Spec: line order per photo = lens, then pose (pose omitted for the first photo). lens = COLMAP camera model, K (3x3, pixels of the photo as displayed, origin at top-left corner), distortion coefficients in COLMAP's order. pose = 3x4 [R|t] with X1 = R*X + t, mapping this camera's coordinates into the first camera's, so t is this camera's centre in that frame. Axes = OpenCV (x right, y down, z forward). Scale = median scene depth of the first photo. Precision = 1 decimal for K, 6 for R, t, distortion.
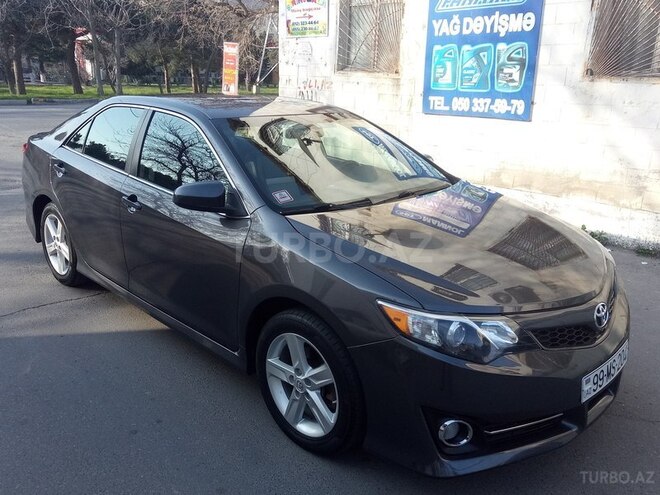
lens RADIAL K [[556.8, 0, 330.0], [0, 556.8, 247.5], [0, 0, 1]] dist [0.018467, -0.007326]
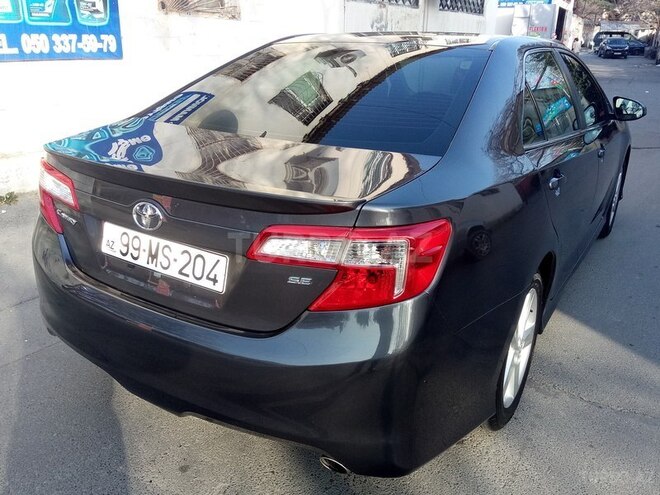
lens RADIAL K [[556.8, 0, 330.0], [0, 556.8, 247.5], [0, 0, 1]] dist [0.018467, -0.007326]
pose [[-0.218968, -0.372059, 0.902012, -0.657999], [0.262888, 0.867765, 0.421751, -0.258038], [-0.939650, 0.329478, -0.092203, 0.880457]]
